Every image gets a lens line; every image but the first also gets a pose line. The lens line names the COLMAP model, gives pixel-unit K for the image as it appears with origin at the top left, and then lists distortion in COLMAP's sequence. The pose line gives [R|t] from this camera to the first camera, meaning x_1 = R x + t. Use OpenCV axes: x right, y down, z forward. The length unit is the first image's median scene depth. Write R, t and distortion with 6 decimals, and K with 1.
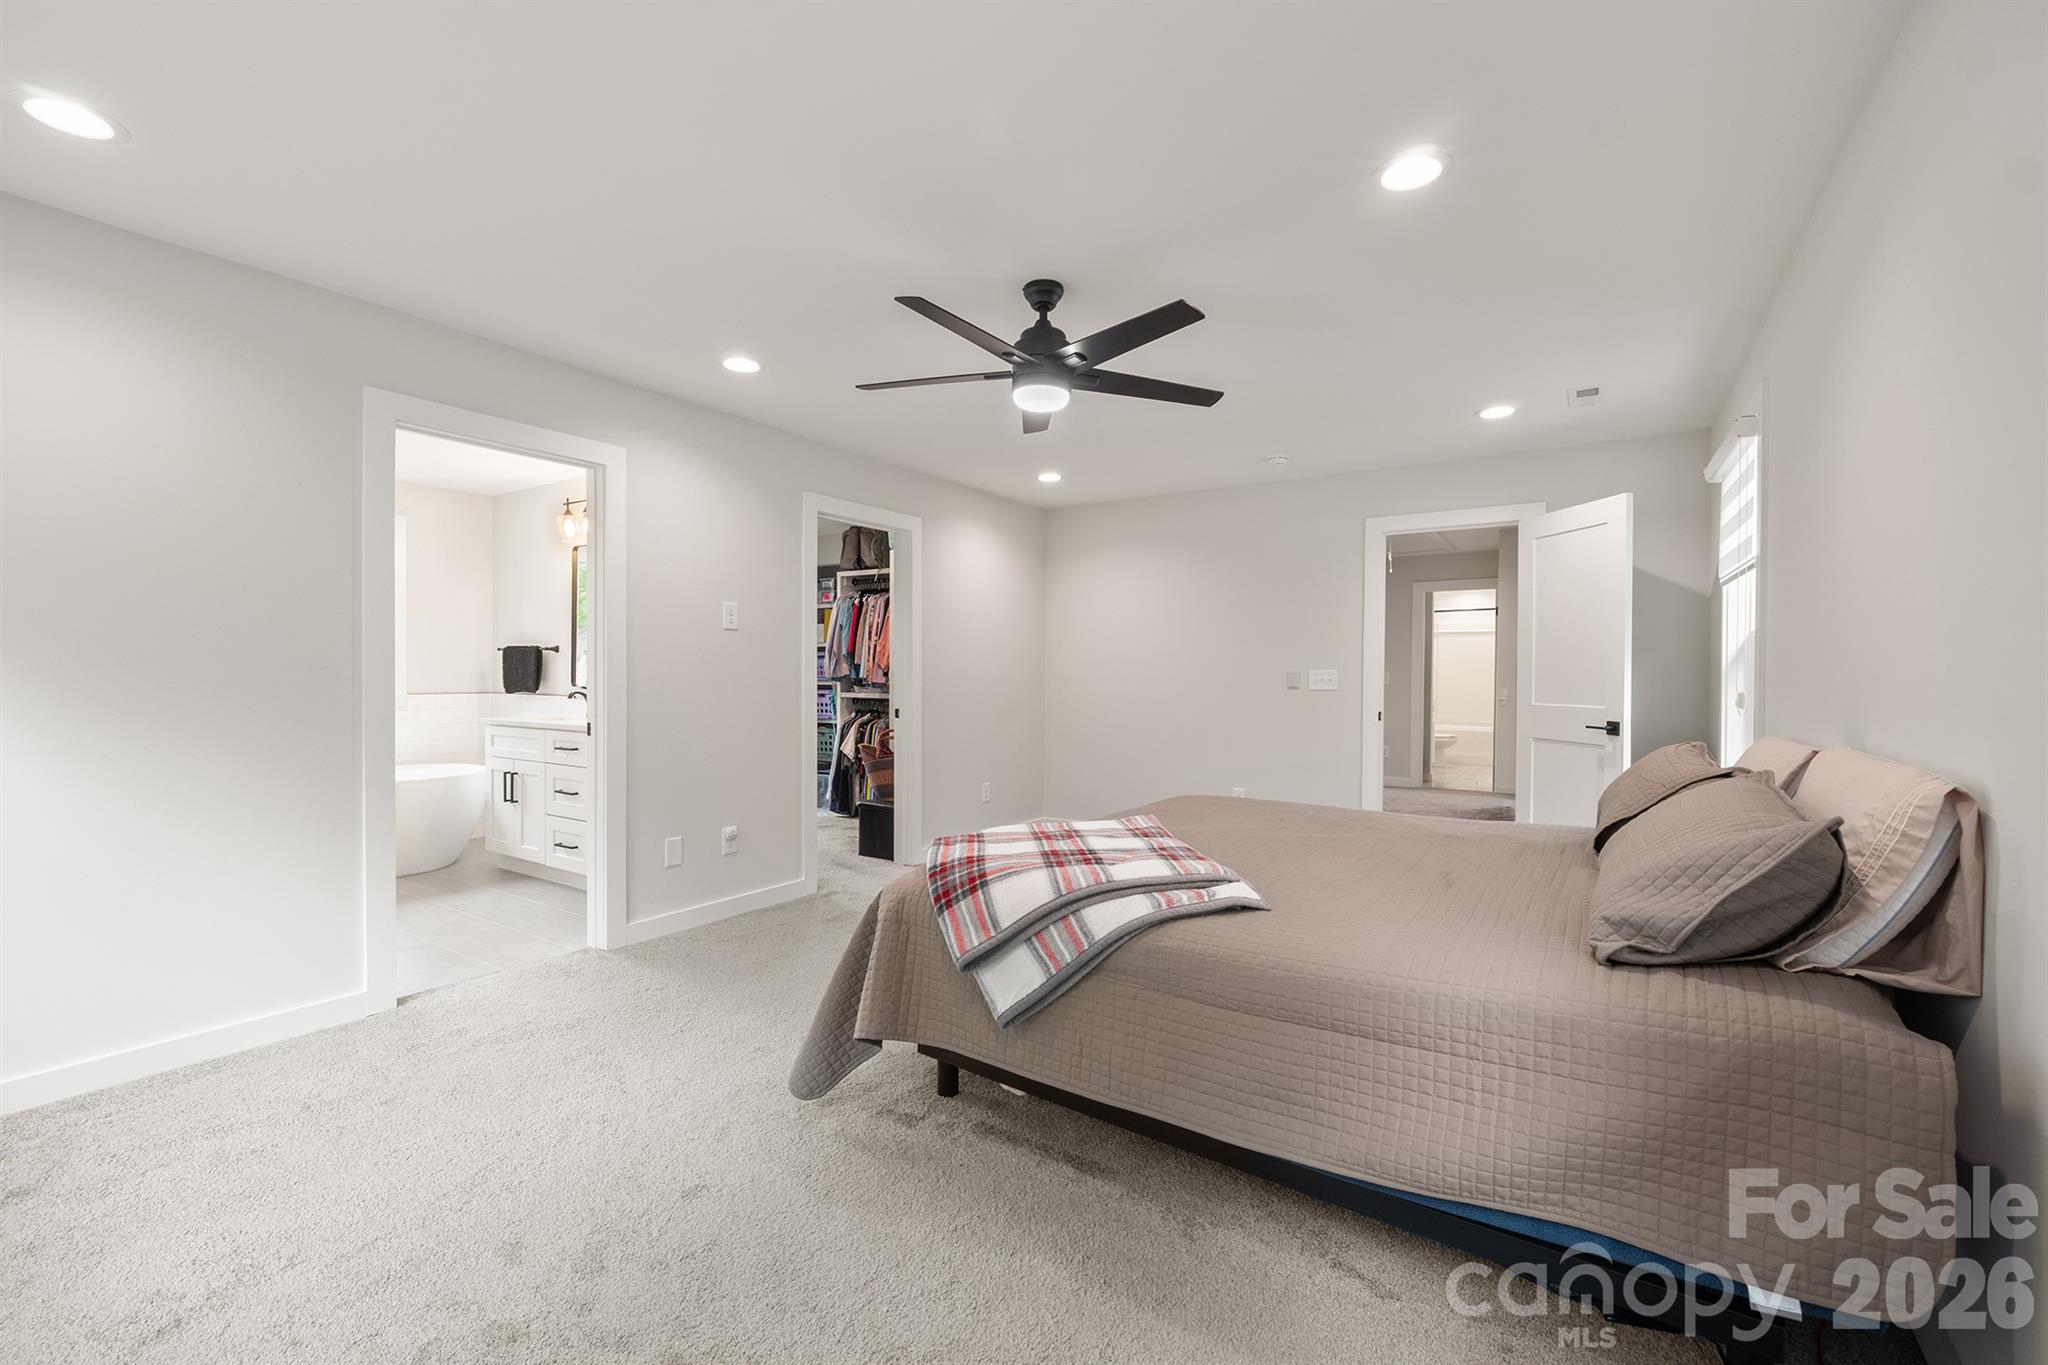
lens RADIAL K [[866.3, 0, 1021.4], [0, 866.3, 679.6], [0, 0, 1]] dist [-0.006942, -0.000065]
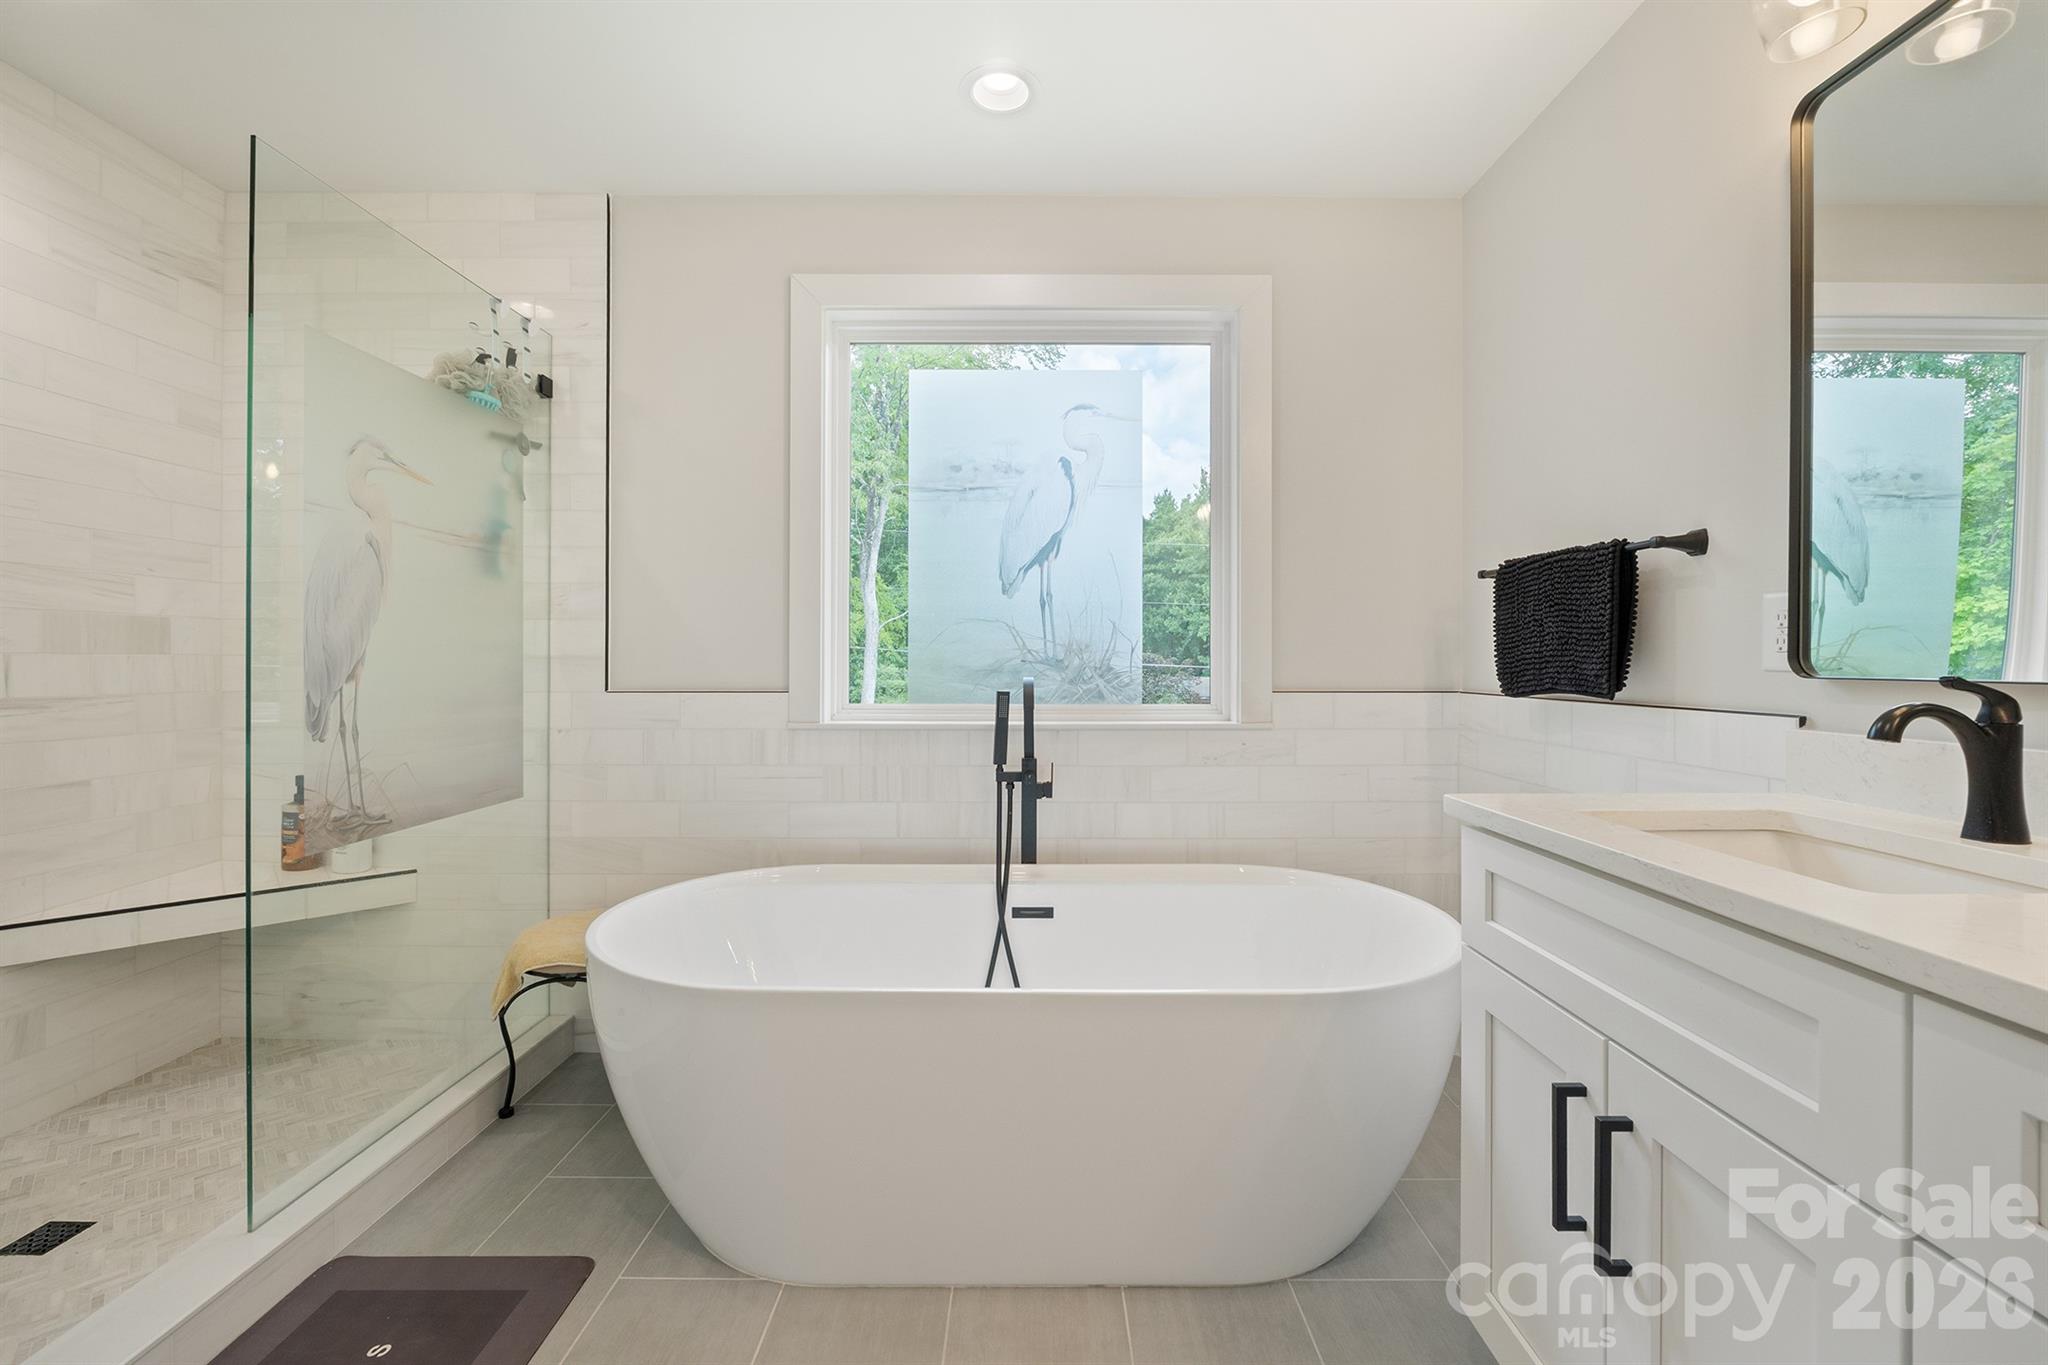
lens RADIAL K [[866.3, 0, 1030.8], [0, 866.3, 663.1], [0, 0, 1]] dist [-0.006942, -0.000065]
pose [[0.555512, -0.004286, -0.831498, -0.427034], [-0.003899, 0.999962, -0.007759, 0.006333], [0.831500, 0.007552, 0.555474, 0.670247]]
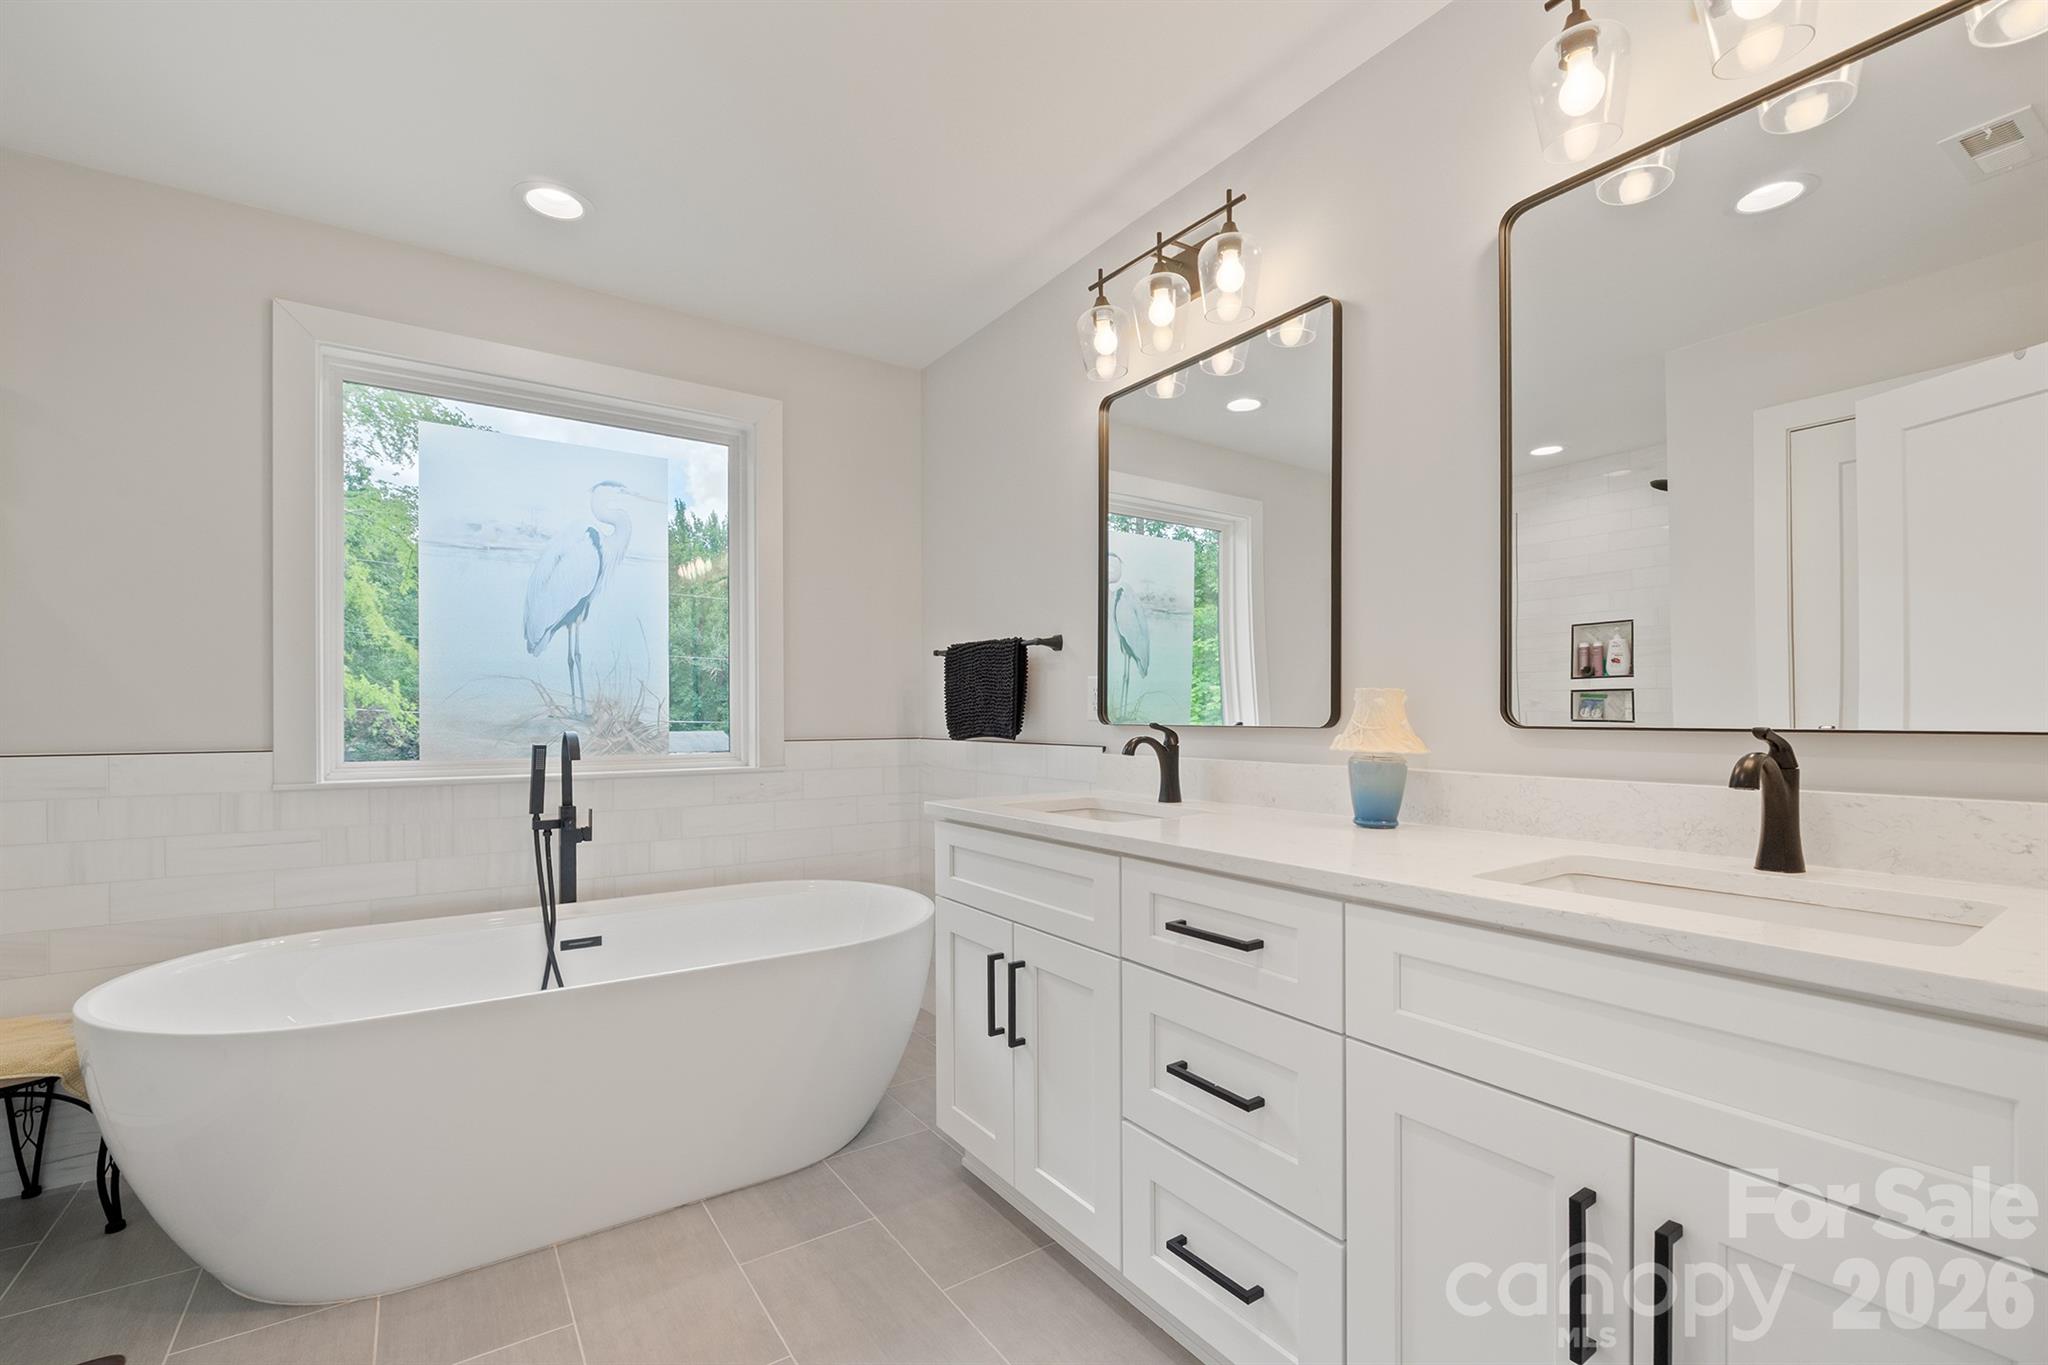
lens RADIAL K [[866.3, 0, 1034.6], [0, 866.3, 728.4], [0, 0, 1]] dist [-0.006942, -0.000065]
pose [[0.933592, -0.002709, -0.358327, -0.385932], [0.005402, 0.999964, 0.006515, 0.006686], [0.358297, -0.008019, 0.933573, 0.570619]]
